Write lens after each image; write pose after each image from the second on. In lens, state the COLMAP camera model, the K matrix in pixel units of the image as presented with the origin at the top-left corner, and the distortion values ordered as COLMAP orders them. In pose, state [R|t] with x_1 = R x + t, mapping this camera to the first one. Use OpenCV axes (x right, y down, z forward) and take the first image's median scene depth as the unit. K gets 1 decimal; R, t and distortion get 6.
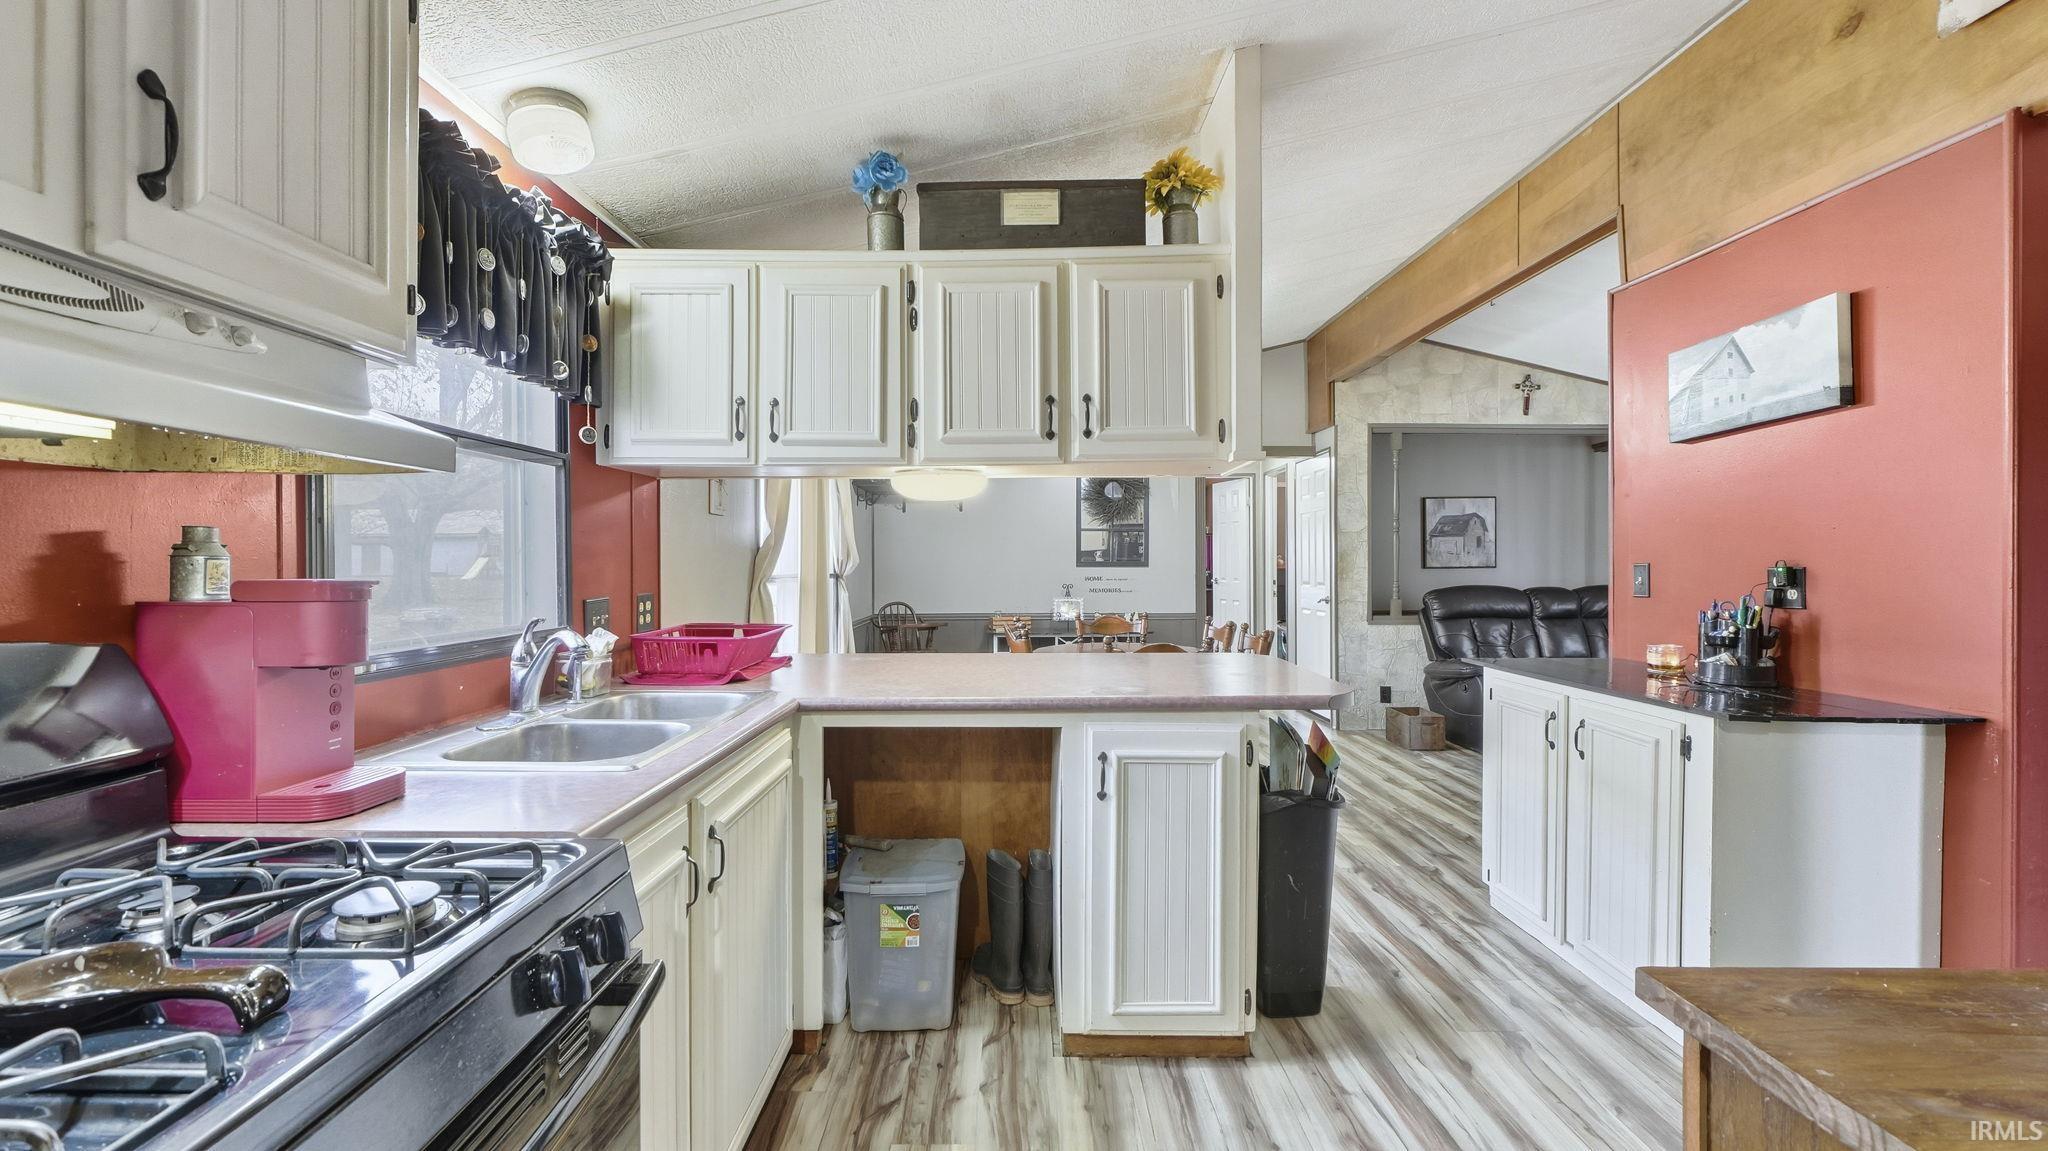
lens RADIAL K [[863.9, 0, 1014.4], [0, 863.9, 567.8], [0, 0, 1]] dist [-0.006147, 0.000834]
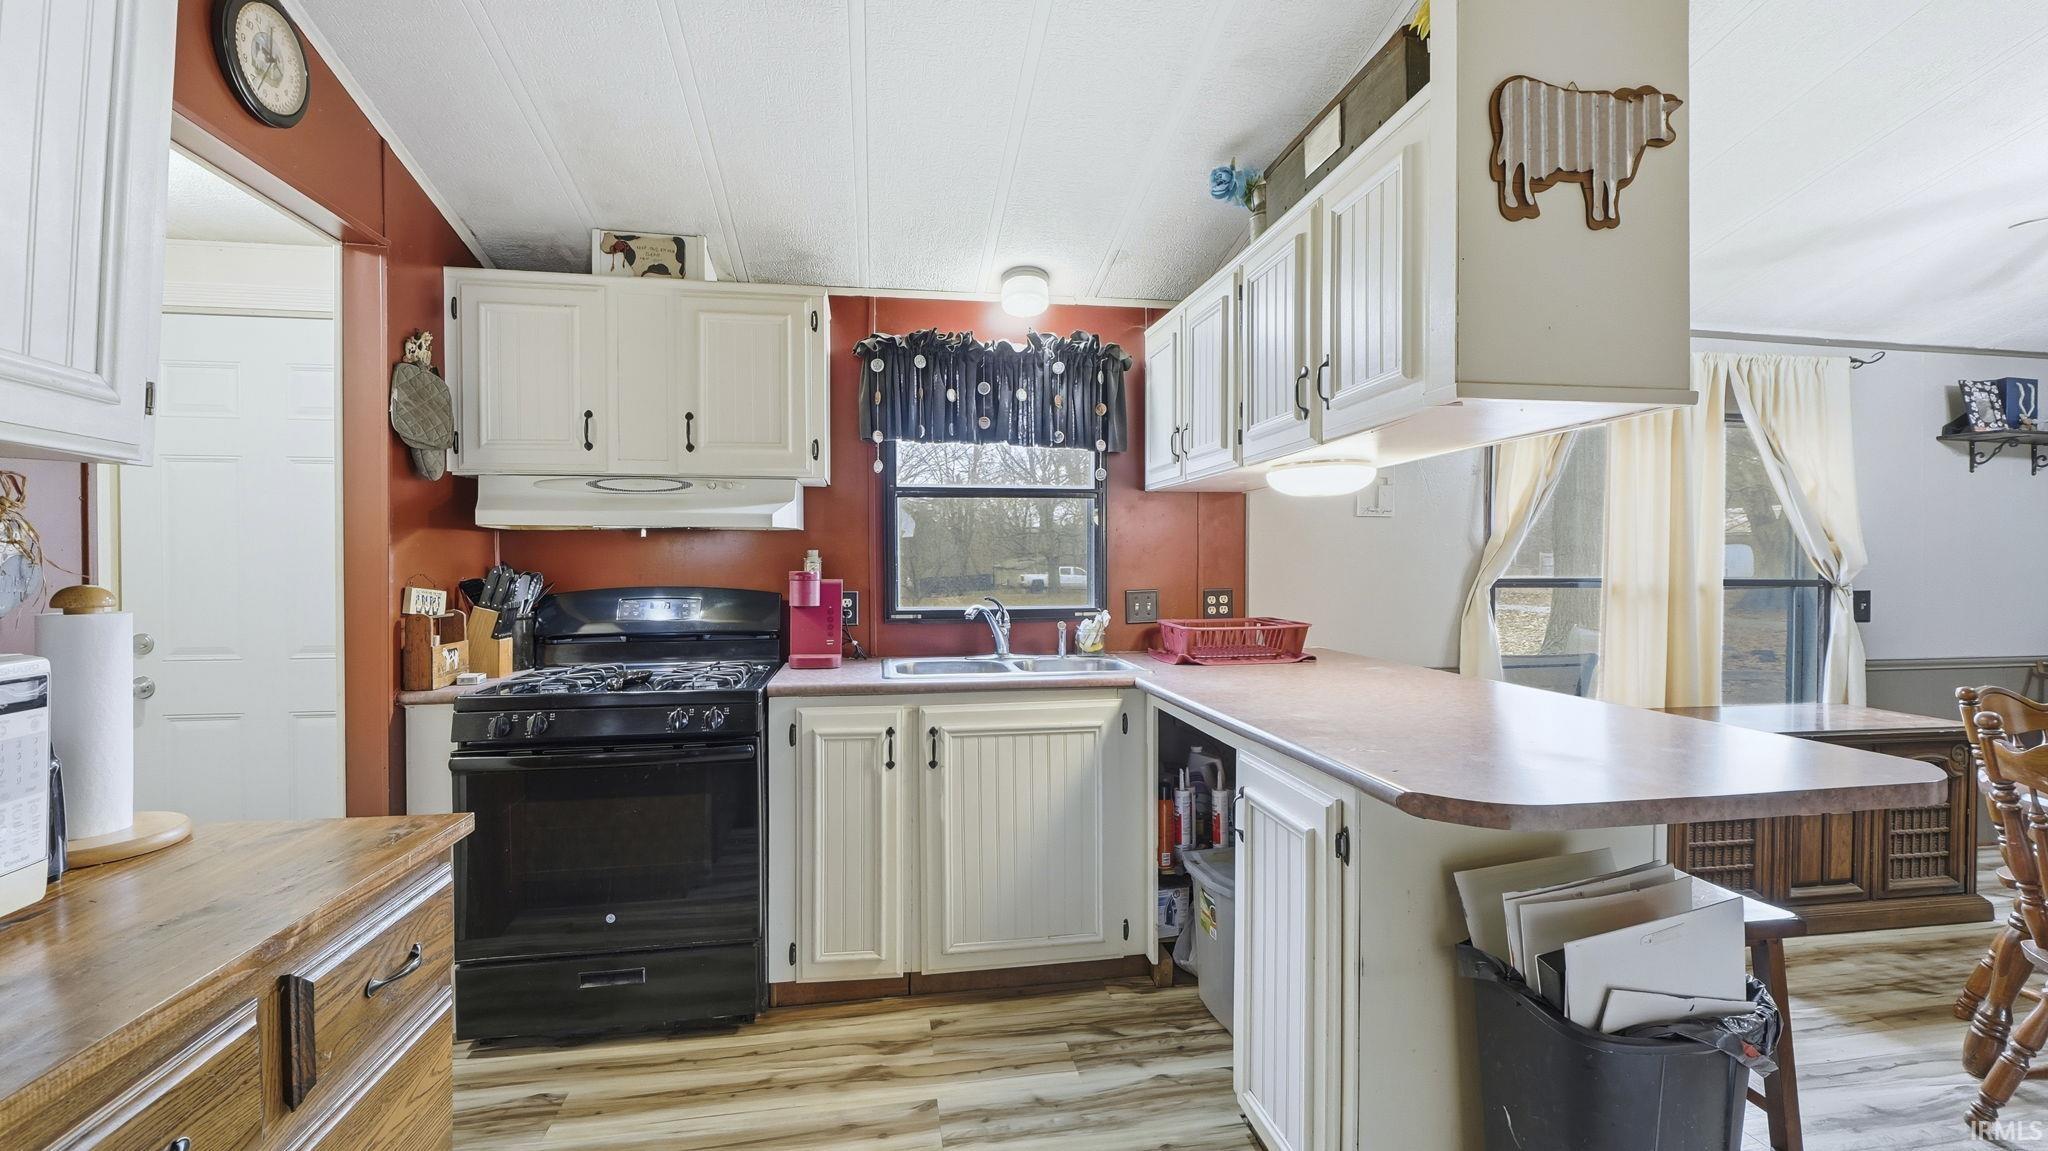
lens RADIAL K [[863.9, 0, 1021.4], [0, 863.9, 576.3], [0, 0, 1]] dist [-0.006147, 0.000834]
pose [[0.162552, 0.007418, -0.986672, 0.984386], [-0.002953, 0.999971, 0.007032, 0.004843], [0.986696, 0.001770, 0.162569, 0.700848]]
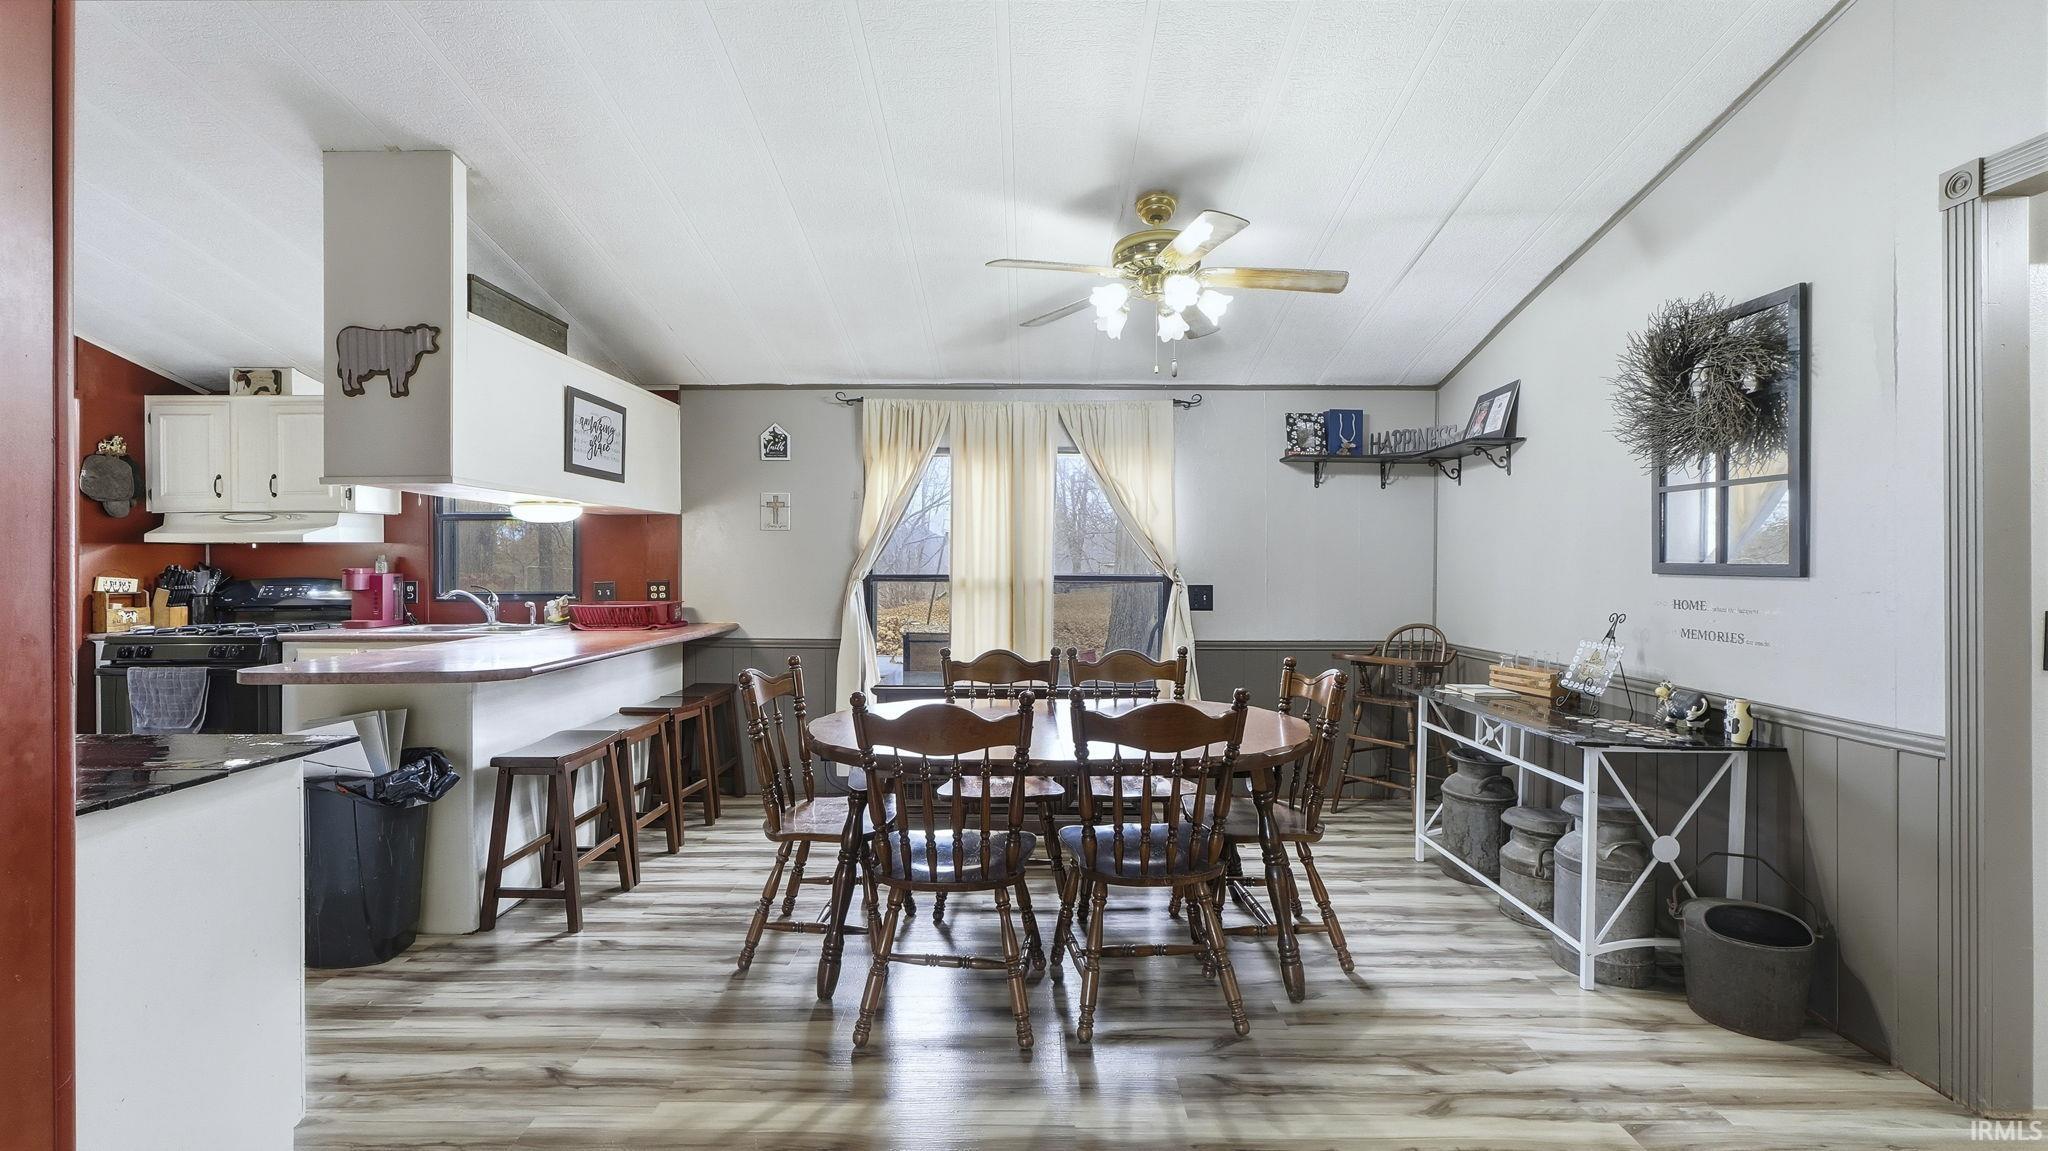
lens RADIAL K [[863.9, 0, 1016.1], [0, 863.9, 575.6], [0, 0, 1]] dist [-0.006147, 0.000834]
pose [[-0.016017, 0.004817, -0.999860, 1.802694], [-0.004110, 0.999980, 0.004884, 0.008315], [0.999863, 0.004187, -0.015997, 2.390297]]
